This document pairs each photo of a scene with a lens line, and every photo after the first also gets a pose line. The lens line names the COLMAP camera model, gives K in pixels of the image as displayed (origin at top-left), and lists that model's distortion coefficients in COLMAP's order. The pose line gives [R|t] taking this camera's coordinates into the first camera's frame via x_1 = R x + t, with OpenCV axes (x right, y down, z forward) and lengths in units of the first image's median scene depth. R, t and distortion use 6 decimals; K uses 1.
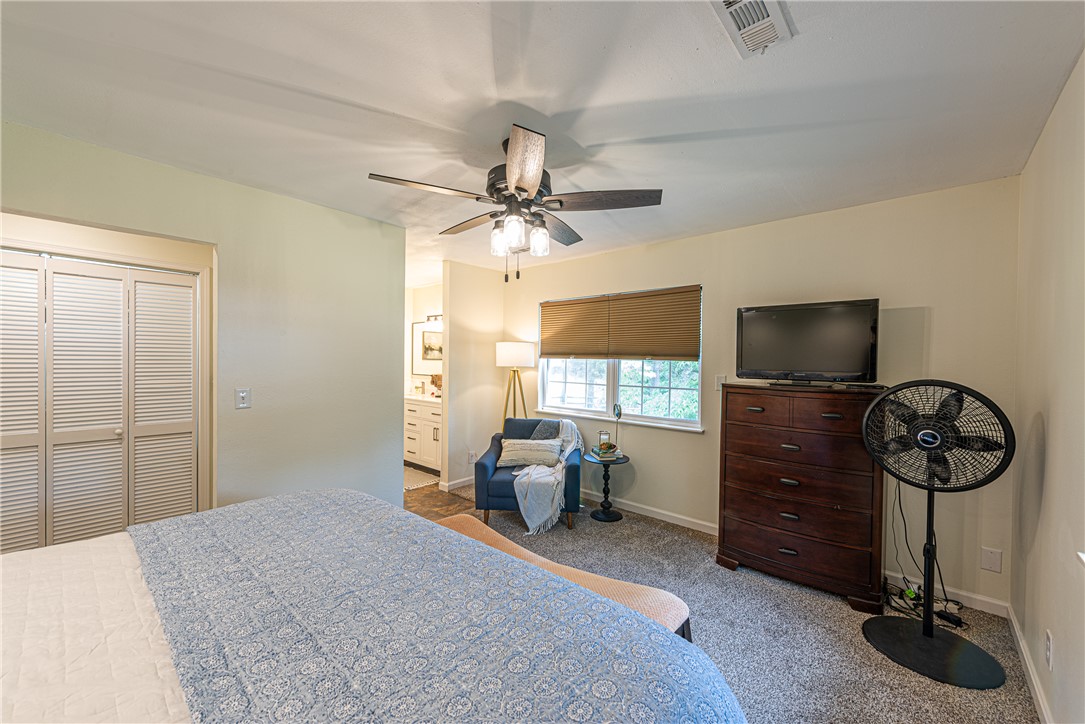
lens RADIAL K [[415.9, 0, 546.3], [0, 415.9, 361.7], [0, 0, 1]] dist [0.000072, 0.000001]
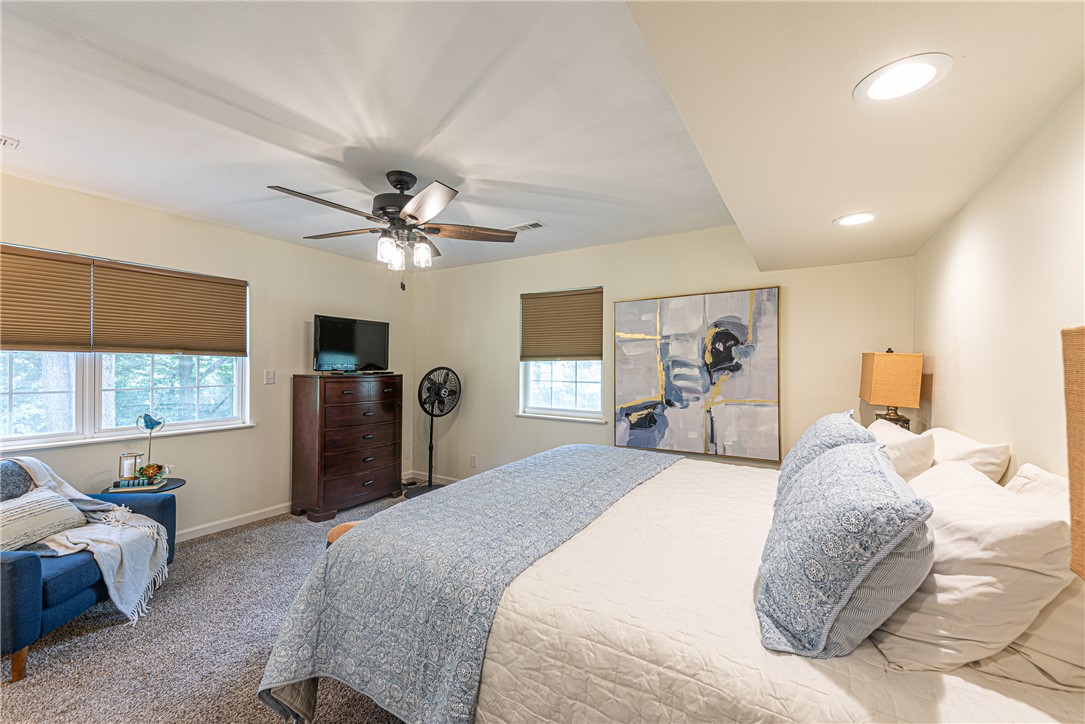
lens RADIAL K [[433.2, 0, 545.8], [0, 433.2, 362.9], [0, 0, 1]] dist [-0.002495, -0.000280]
pose [[-0.179381, -0.011847, 0.983708, -0.880873], [-0.007256, 0.999916, 0.010719, -0.002903], [-0.983753, -0.005215, -0.179452, 0.526856]]
